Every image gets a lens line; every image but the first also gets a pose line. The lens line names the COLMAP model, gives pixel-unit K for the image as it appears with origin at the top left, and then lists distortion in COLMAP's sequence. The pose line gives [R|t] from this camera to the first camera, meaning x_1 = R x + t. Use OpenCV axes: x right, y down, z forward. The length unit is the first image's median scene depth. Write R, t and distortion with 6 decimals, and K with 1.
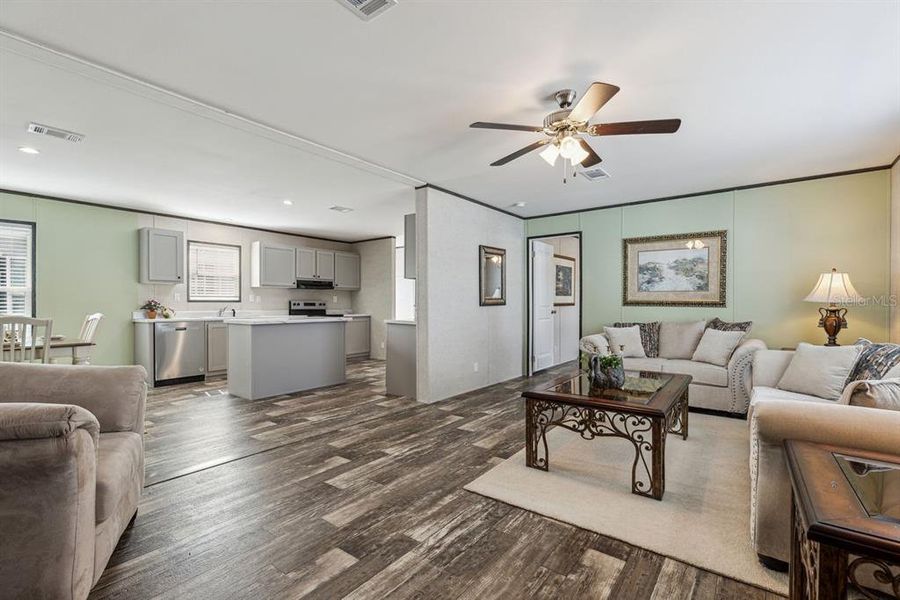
lens RADIAL K [[405.6, 0, 450.7], [0, 405.6, 309.0], [0, 0, 1]] dist [0.008010, -0.001873]
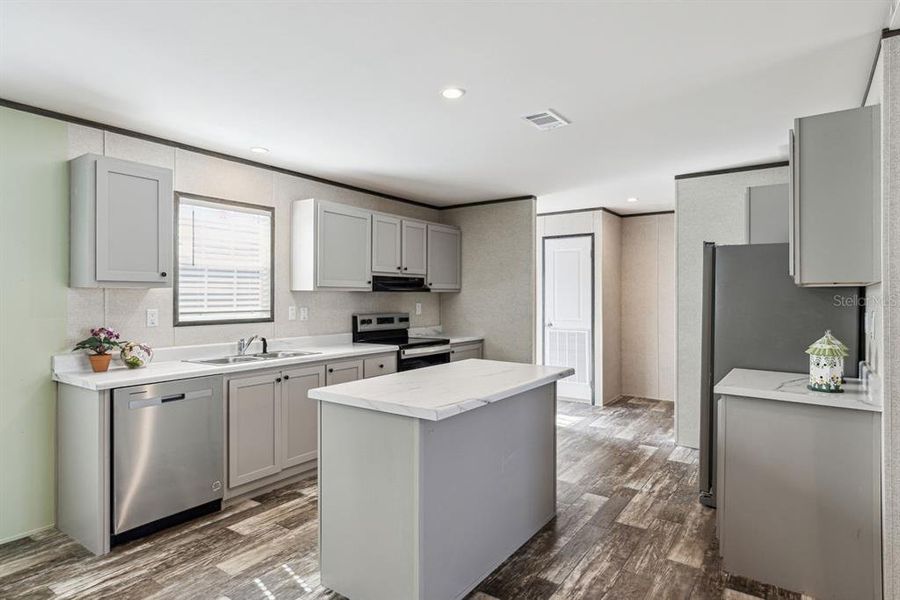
lens RADIAL K [[489.4, 0, 455.7], [0, 489.4, 302.5], [0, 0, 1]] dist [-0.017824, 0.003092]
pose [[0.999092, 0.001787, 0.042577, -0.302031], [-0.001773, 0.999998, -0.000354, -0.037829], [-0.042578, 0.000278, 0.999093, 0.375535]]
